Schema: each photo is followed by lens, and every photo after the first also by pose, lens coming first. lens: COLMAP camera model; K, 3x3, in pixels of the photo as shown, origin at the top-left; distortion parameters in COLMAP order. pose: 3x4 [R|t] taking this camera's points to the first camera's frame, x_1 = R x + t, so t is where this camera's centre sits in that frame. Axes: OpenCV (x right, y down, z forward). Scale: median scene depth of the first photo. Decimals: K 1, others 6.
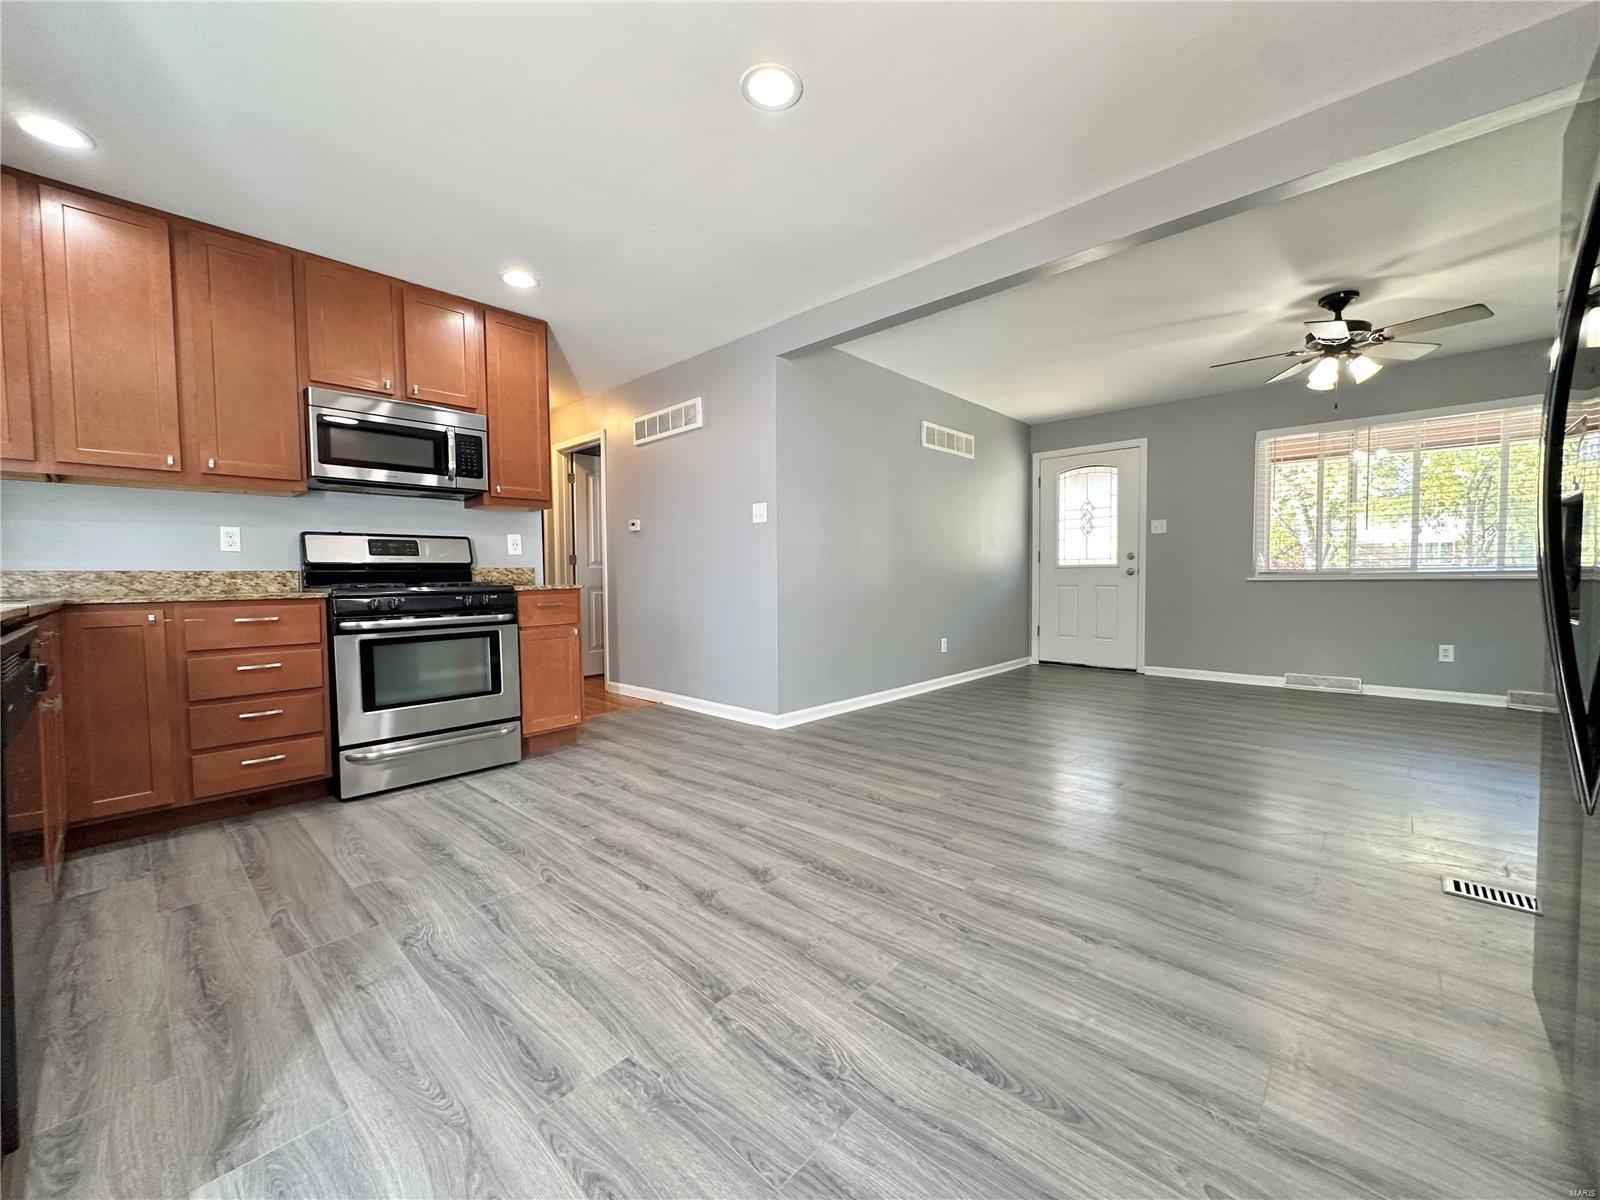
lens RADIAL K [[637.5, 0, 799.0], [0, 637.5, 600.5], [0, 0, 1]] dist [-0.001962, 0.000459]
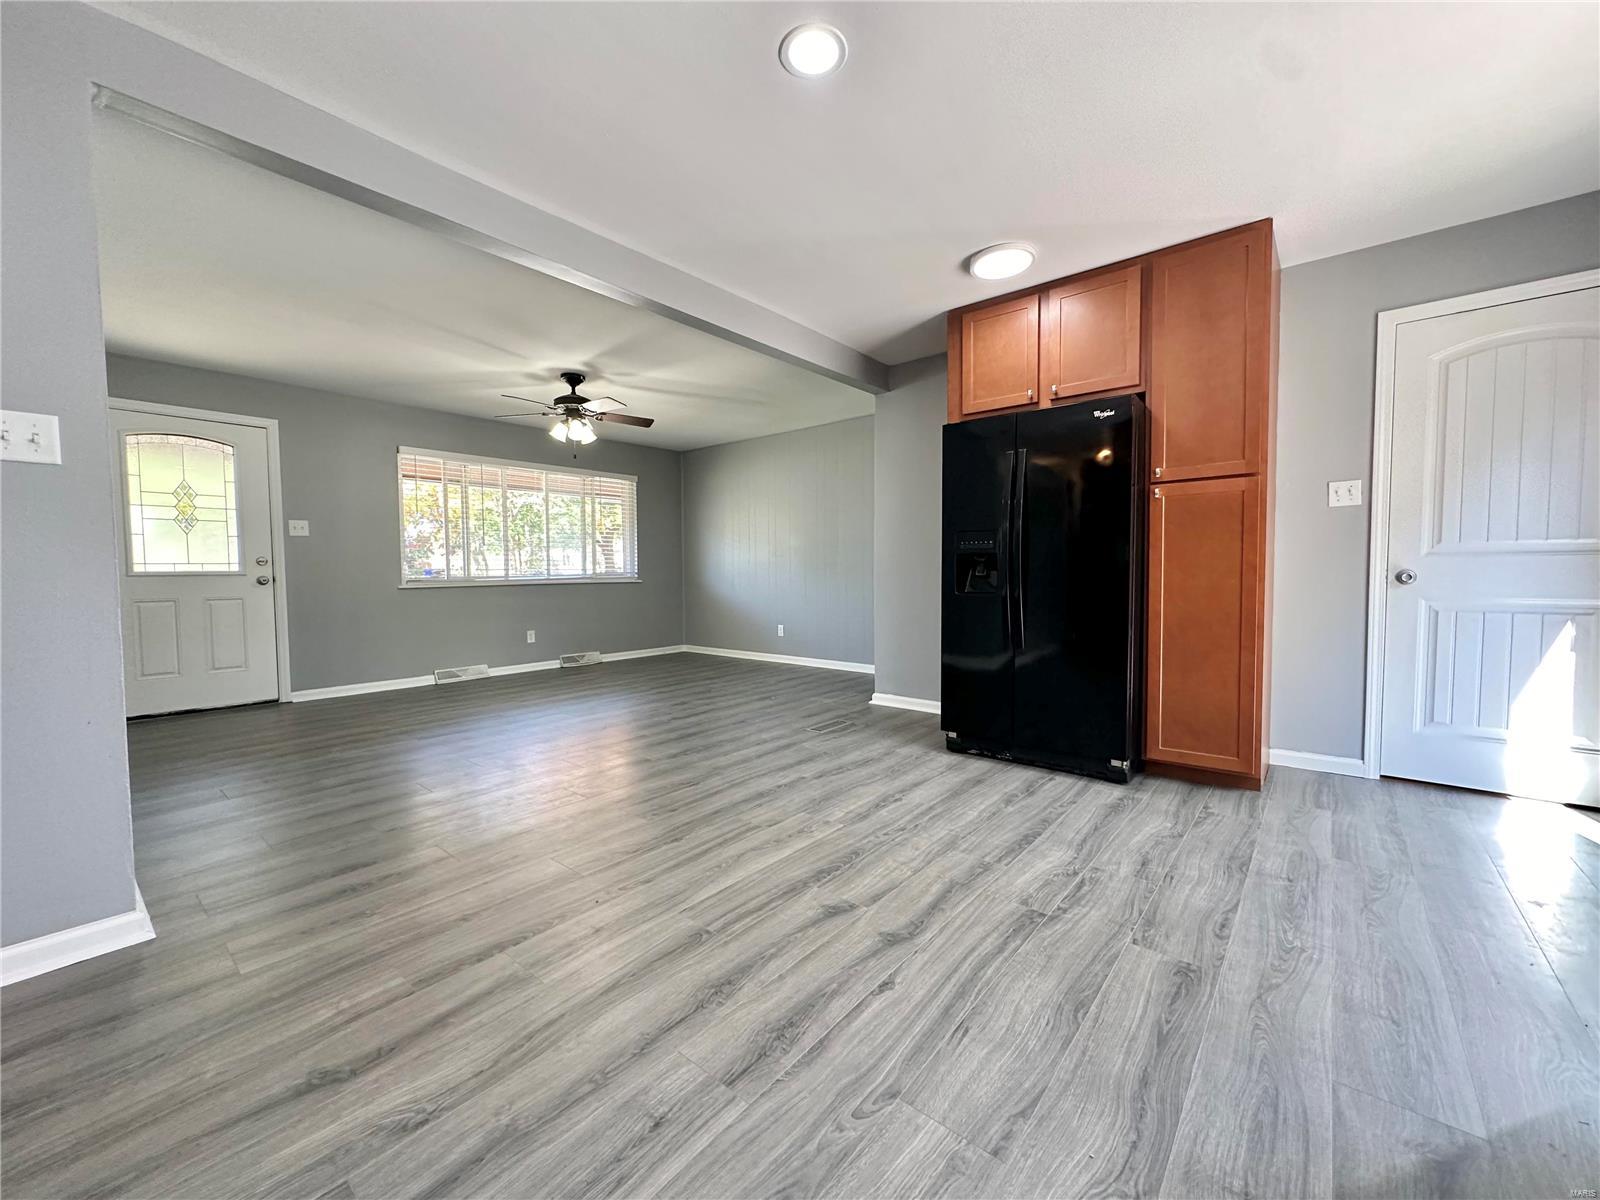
lens RADIAL K [[637.5, 0, 799.0], [0, 637.5, 600.5], [0, 0, 1]] dist [-0.001962, 0.000459]
pose [[-0.057091, -0.037920, 0.997649, -0.715262], [0.049893, 0.997921, 0.040786, -0.041929], [-0.997121, 0.052104, -0.055081, 0.807428]]
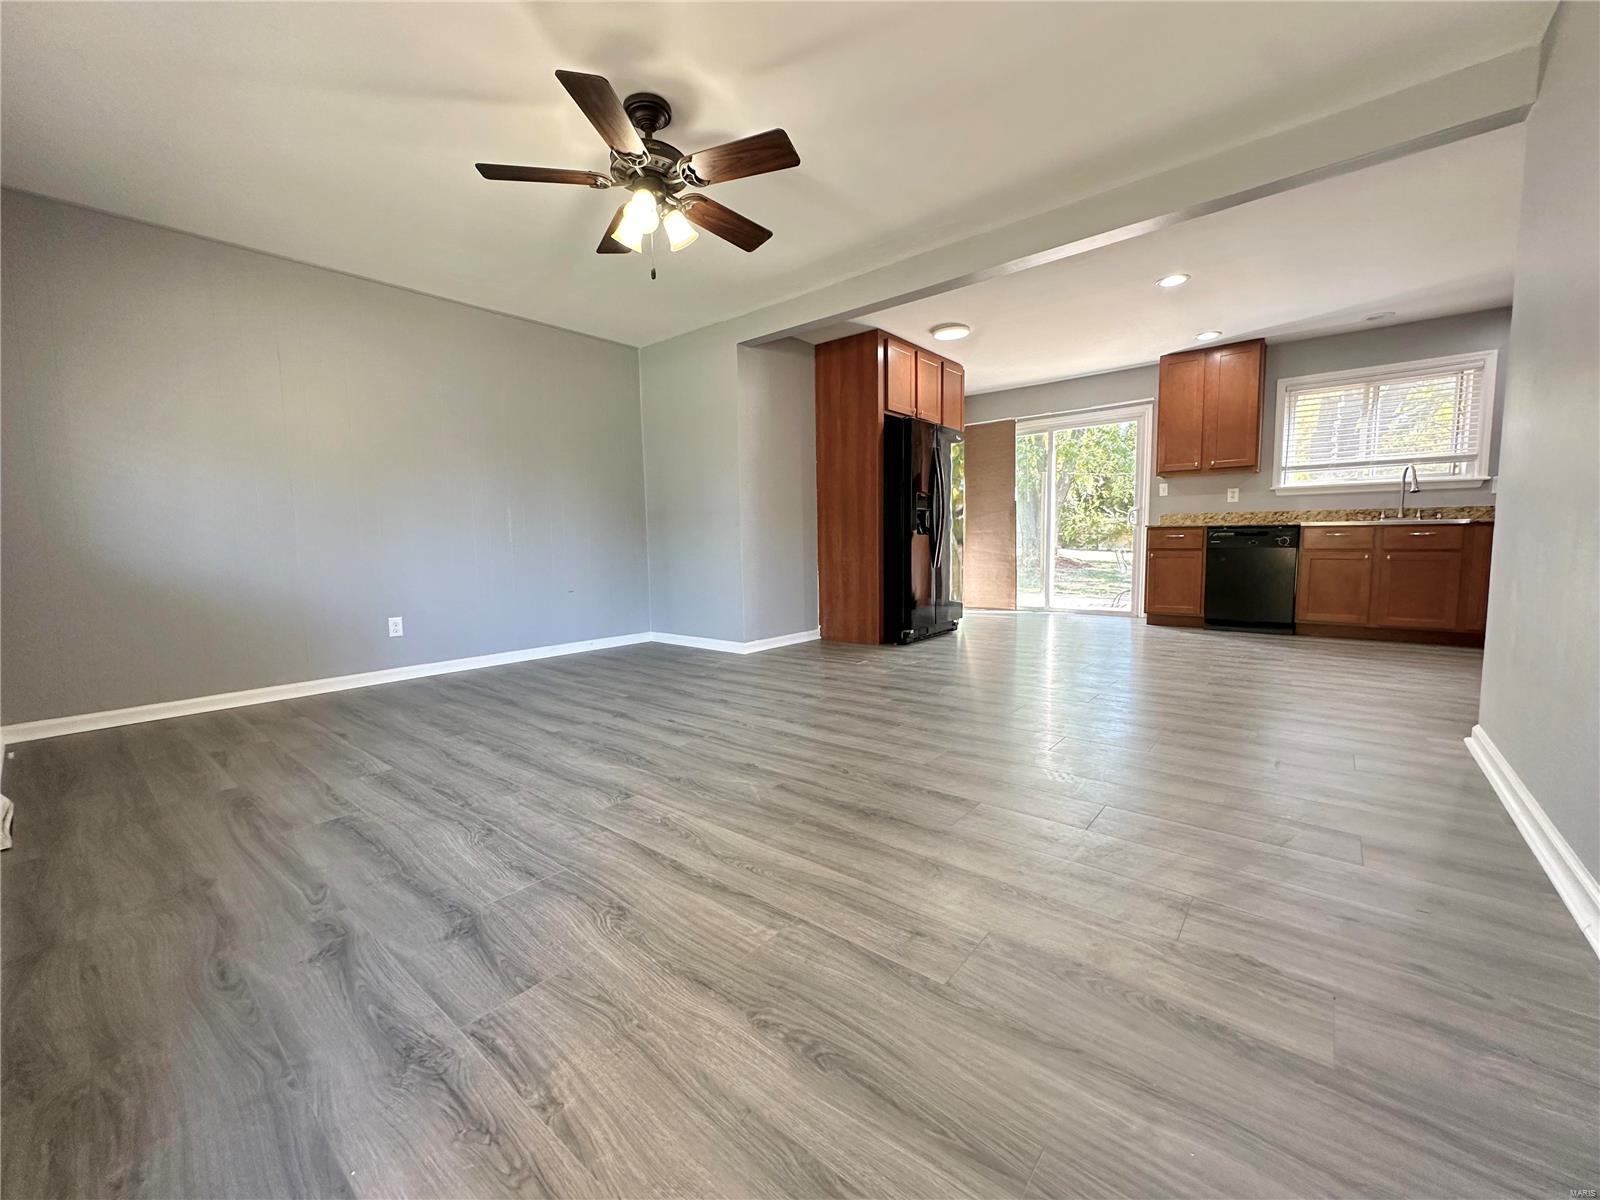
lens RADIAL K [[637.5, 0, 799.0], [0, 637.5, 600.5], [0, 0, 1]] dist [-0.001962, 0.000459]
pose [[-0.997843, 0.033945, -0.056183, 0.966471], [0.025957, 0.990195, 0.137258, -0.063286], [0.060291, 0.135503, -0.988941, 2.271025]]
